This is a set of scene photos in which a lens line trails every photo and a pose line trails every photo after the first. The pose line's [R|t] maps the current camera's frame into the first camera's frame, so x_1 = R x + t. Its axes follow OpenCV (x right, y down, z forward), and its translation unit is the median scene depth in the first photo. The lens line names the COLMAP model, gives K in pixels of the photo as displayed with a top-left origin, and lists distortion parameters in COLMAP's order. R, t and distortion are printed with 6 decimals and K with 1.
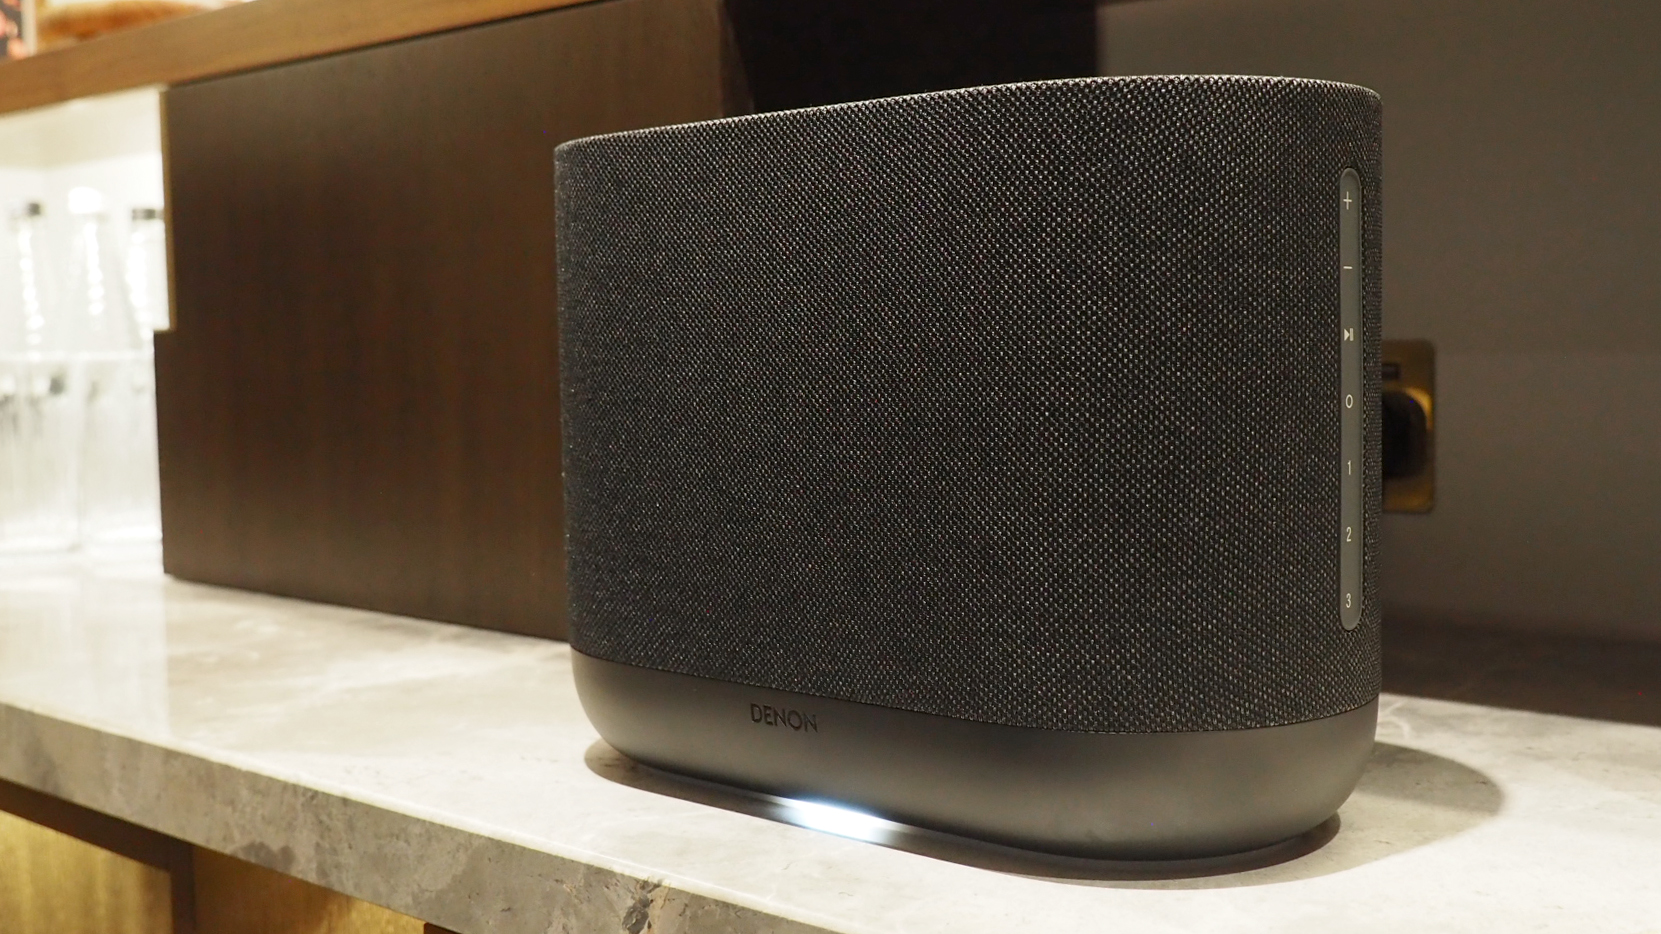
lens RADIAL K [[1521.1, 0, 830.4], [0, 1521.1, 468.6], [0, 0, 1]] dist [-0.003508, 0.000000]
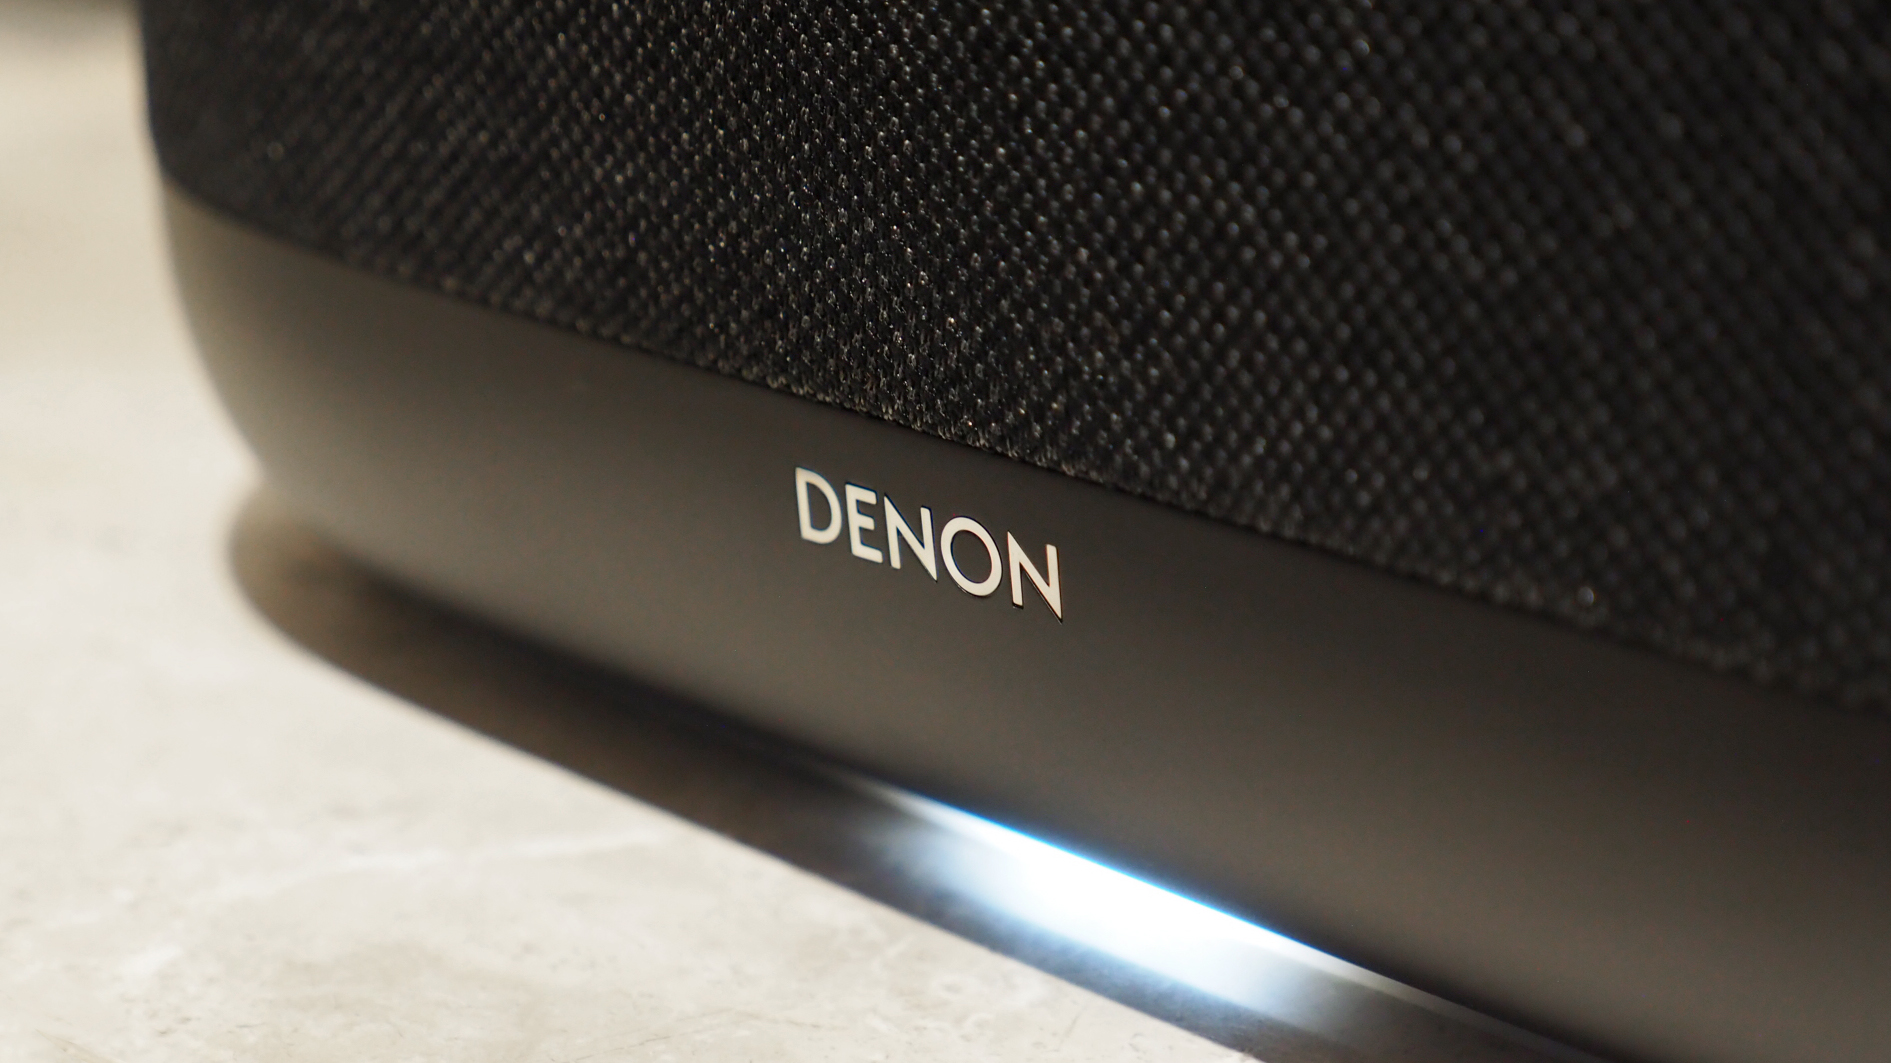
lens RADIAL K [[3856.2, 0, 942.5], [0, 3856.2, 530.6], [0, 0, 1]] dist [0.056929, 0.000000]
pose [[0.999041, 0.033392, -0.028319, -0.011098], [-0.024840, 0.964897, 0.261449, -0.000530], [0.036055, -0.260495, 0.964802, 0.420952]]
